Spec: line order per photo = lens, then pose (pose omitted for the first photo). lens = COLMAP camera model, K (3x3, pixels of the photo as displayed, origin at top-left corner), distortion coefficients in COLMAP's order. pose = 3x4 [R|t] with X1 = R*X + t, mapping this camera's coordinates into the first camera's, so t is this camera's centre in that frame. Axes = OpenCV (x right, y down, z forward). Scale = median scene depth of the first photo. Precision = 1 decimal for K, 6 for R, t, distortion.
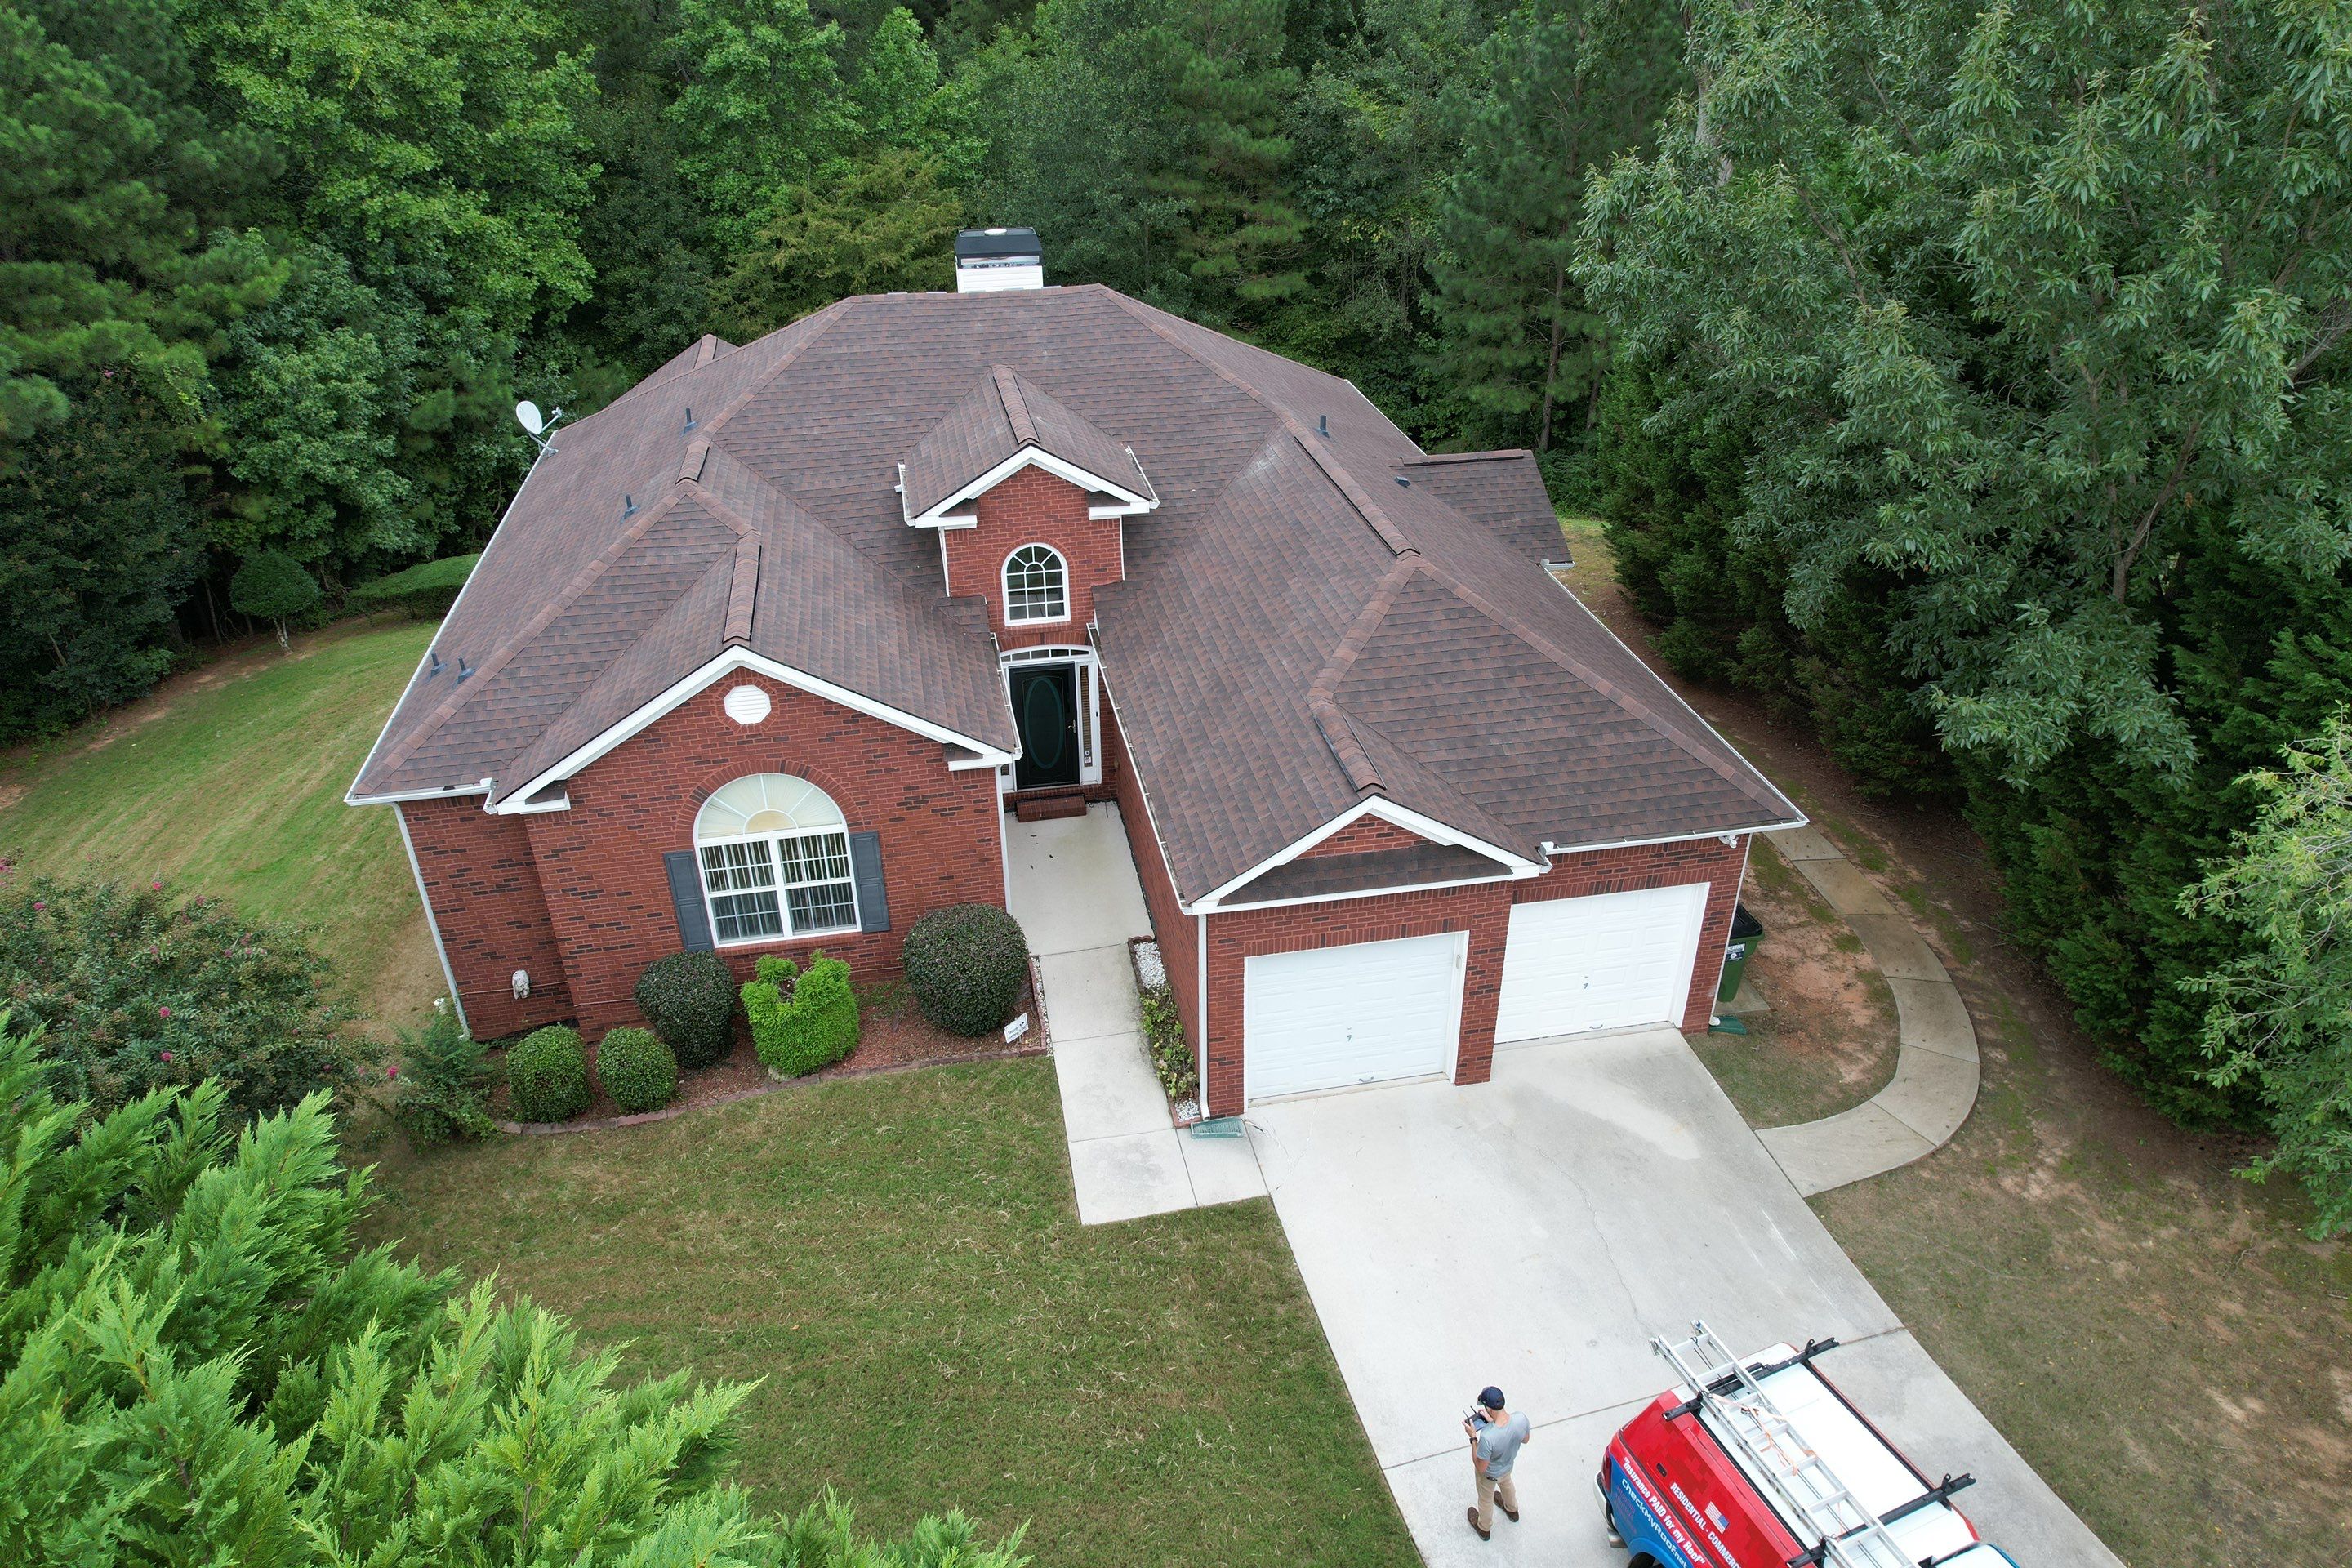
lens RADIAL K [[1505.0, 0, 1189.1], [0, 1505.0, 773.0], [0, 0, 1]] dist [-0.079526, 0.070963]
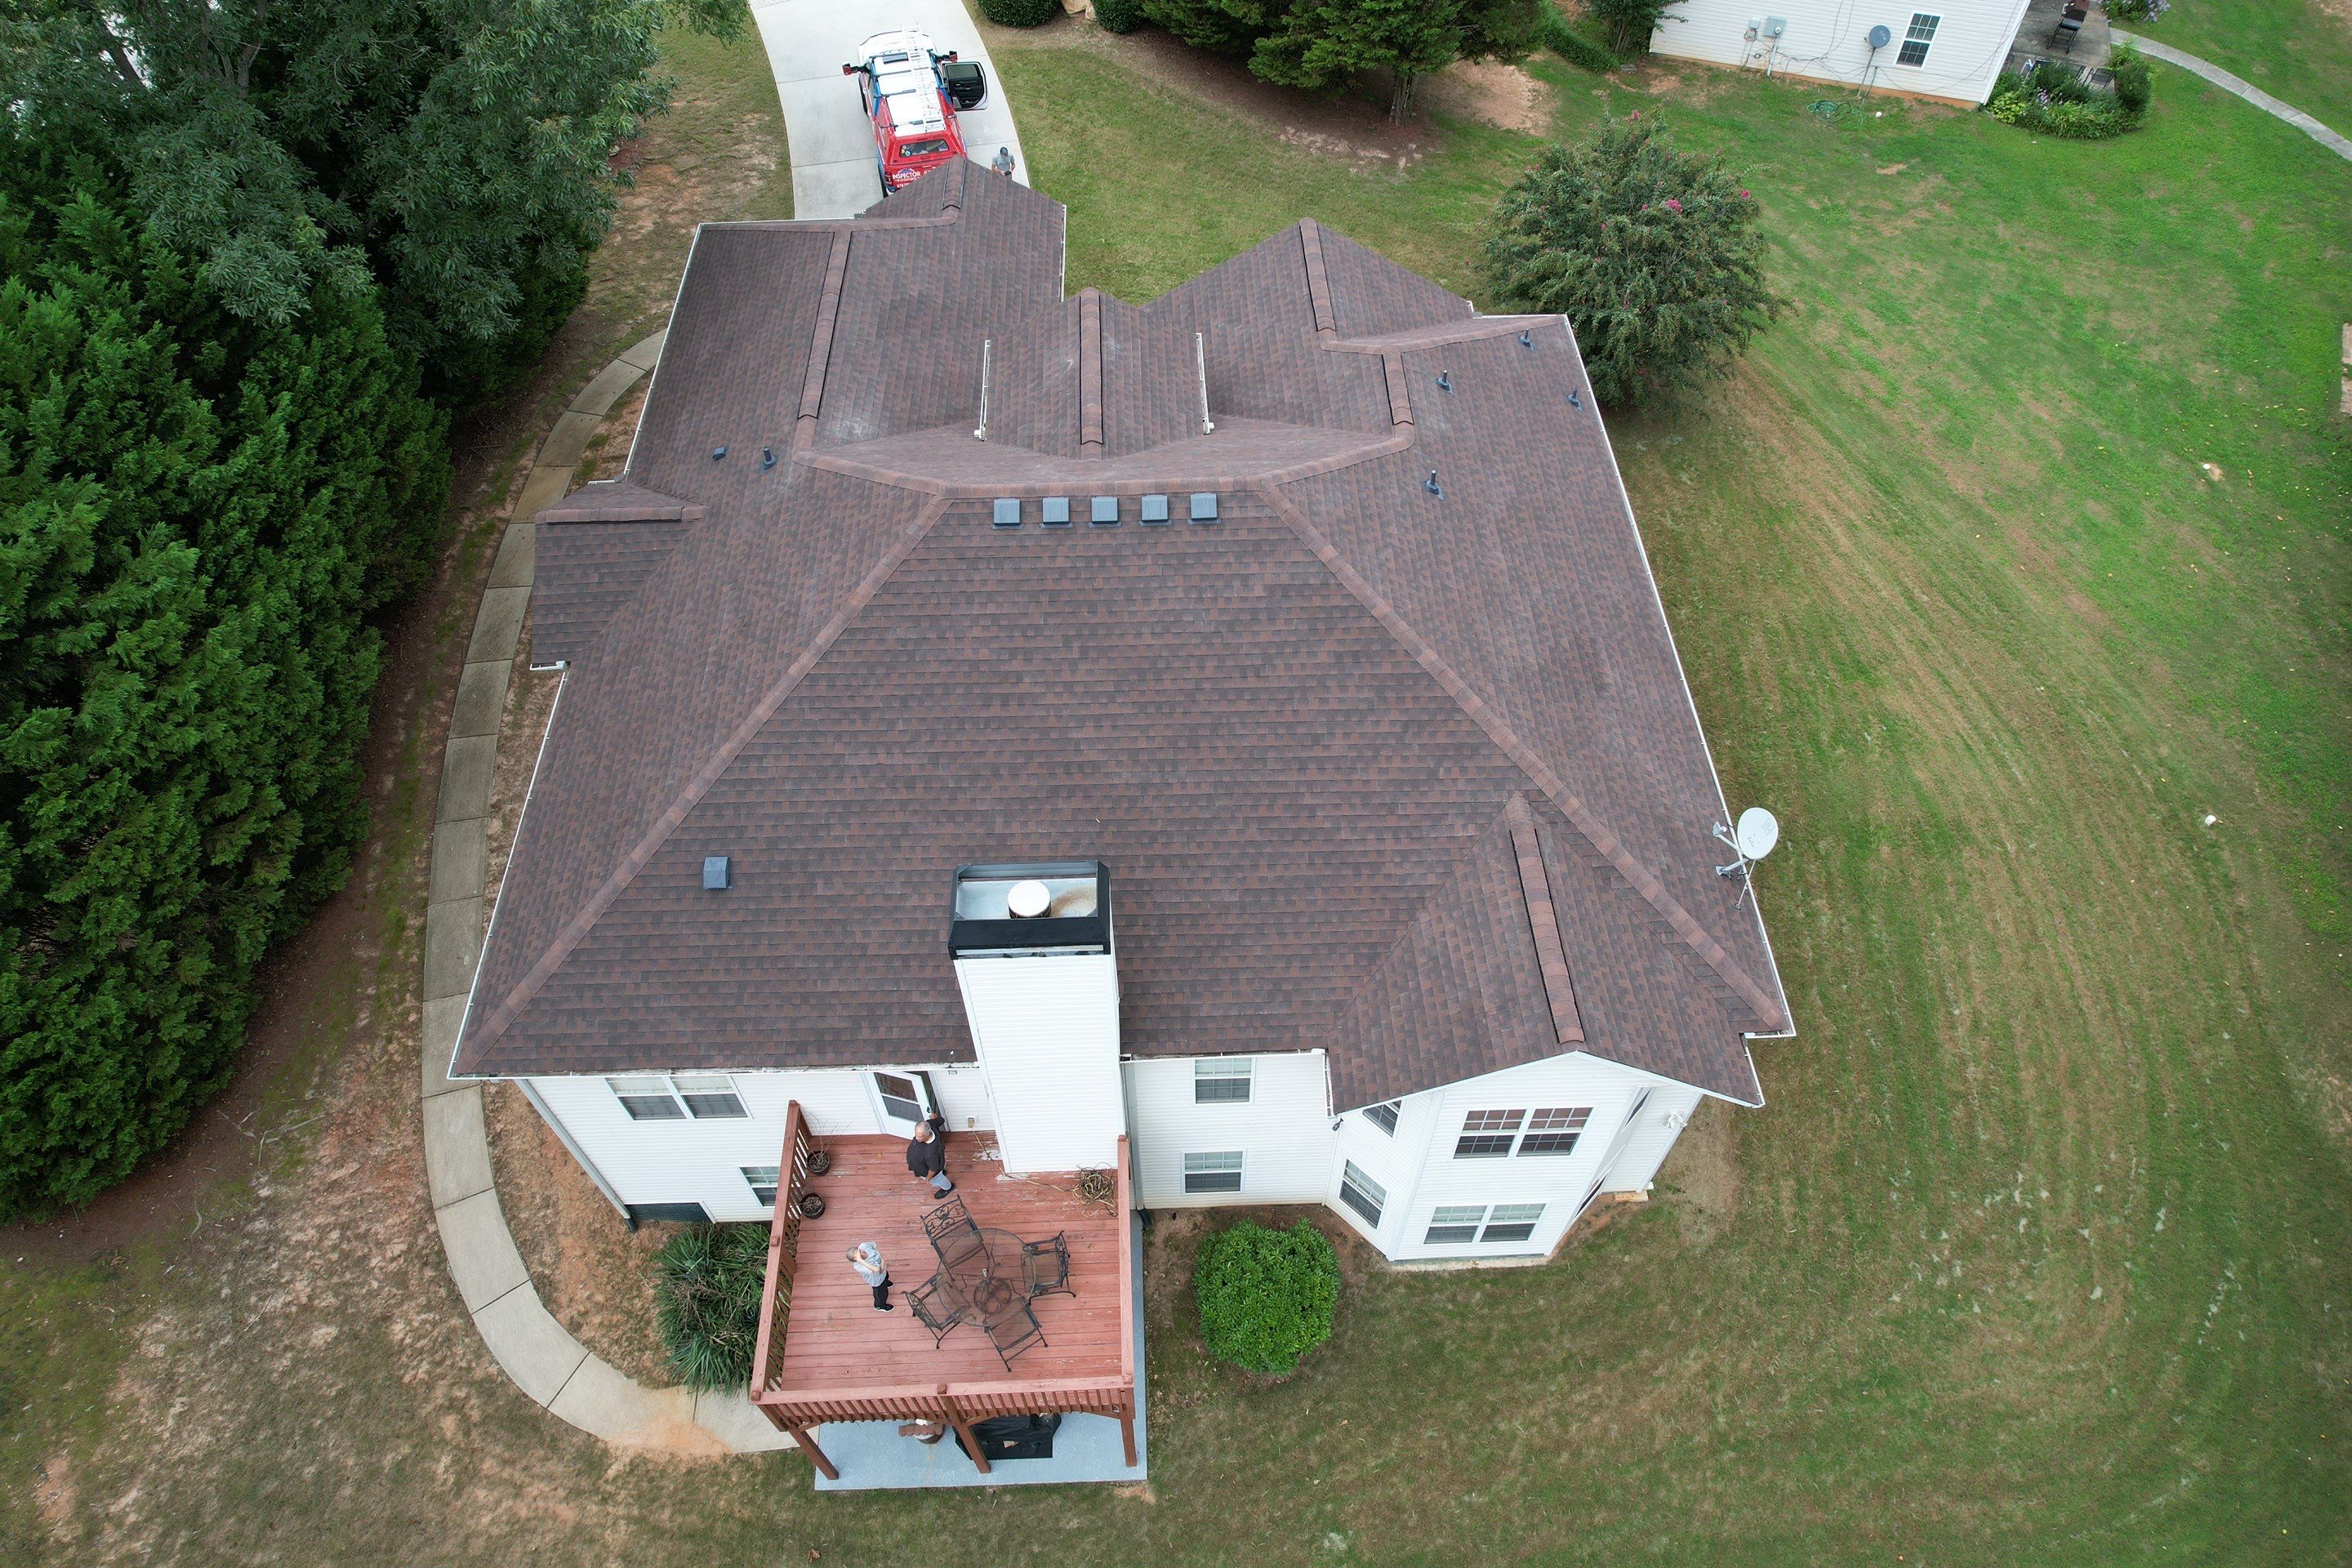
lens RADIAL K [[1505.0, 0, 1196.6], [0, 1505.0, 786.5], [0, 0, 1]] dist [-0.079526, 0.070963]
pose [[-0.988116, -0.116278, 0.100532, -0.348296], [0.083872, 0.140235, 0.986560, -1.298652], [-0.128813, 0.983267, -0.128816, 1.508484]]
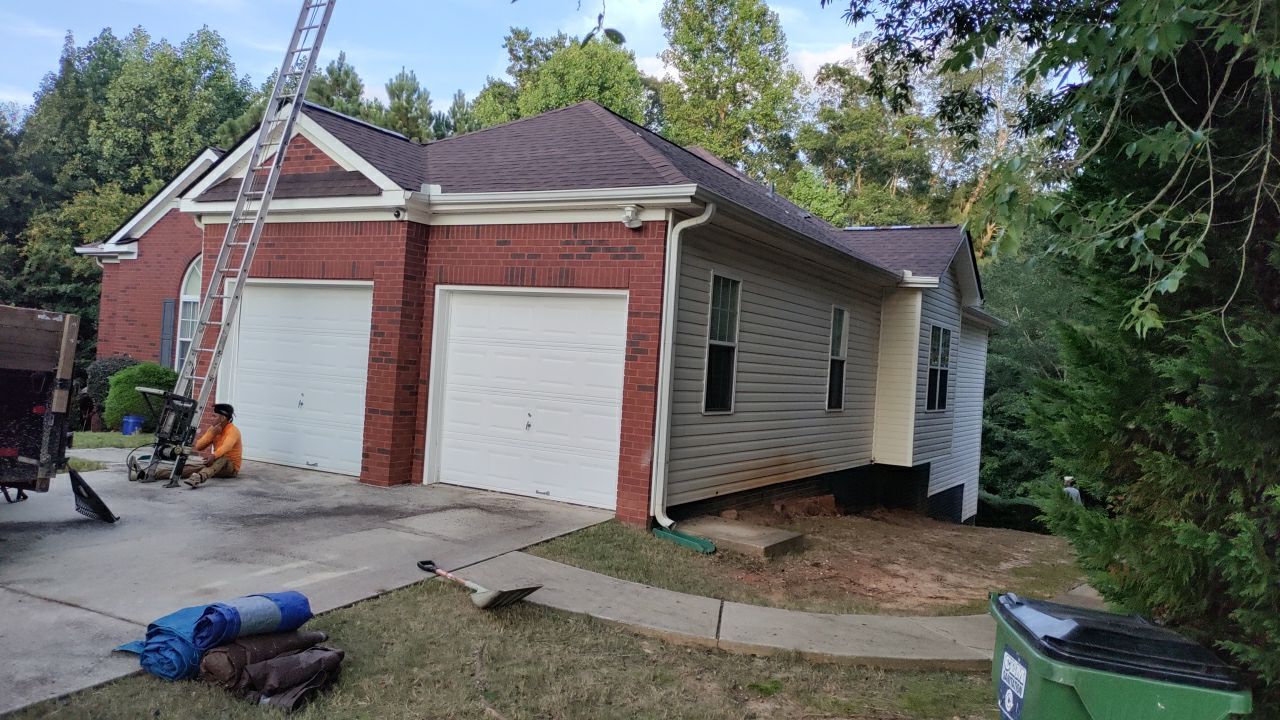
lens RADIAL K [[940.0, 0, 643.5], [0, 940.0, 355.1], [0, 0, 1]] dist [0.035383, -0.011255]
pose [[0.760321, 0.047984, -0.647772, 0.613247], [-0.382212, 0.839390, -0.386442, 0.267853], [0.525190, 0.541407, 0.656547, 0.584162]]
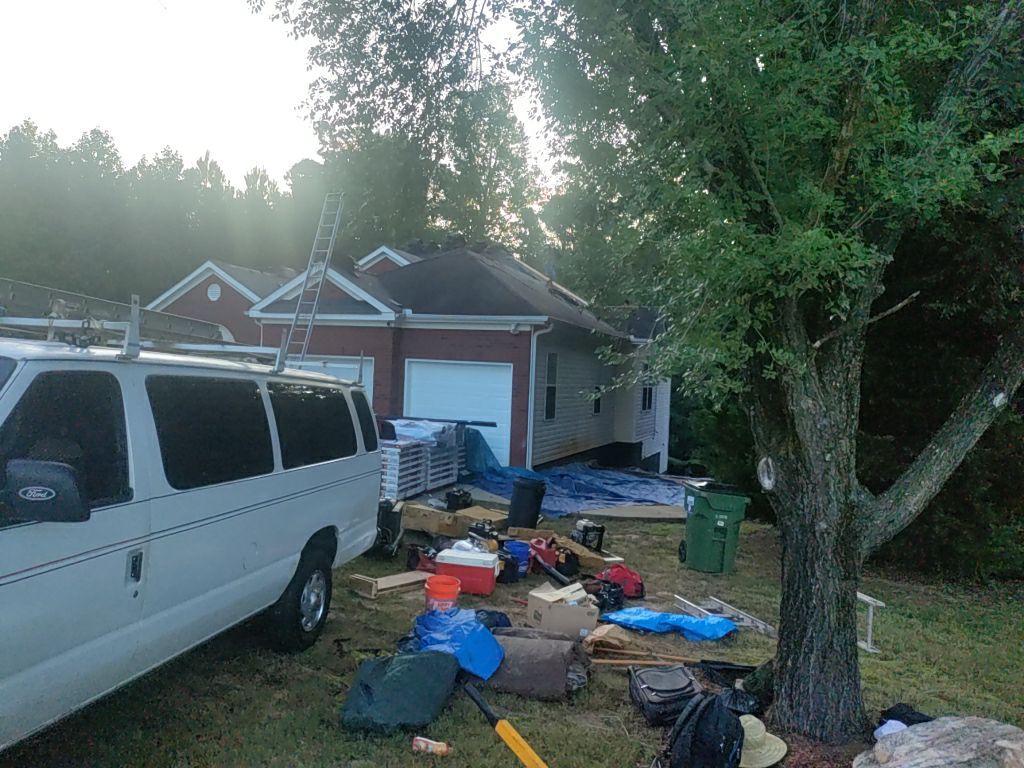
lens RADIAL K [[745.0, 0, 516.2], [0, 745.0, 386.0], [0, 0, 1]] dist [0.040196, -0.009240]
pose [[0.849145, 0.052053, -0.525588, 0.712649], [-0.305162, 0.860570, -0.407794, 0.396057], [0.431078, 0.506666, 0.746633, 0.307857]]
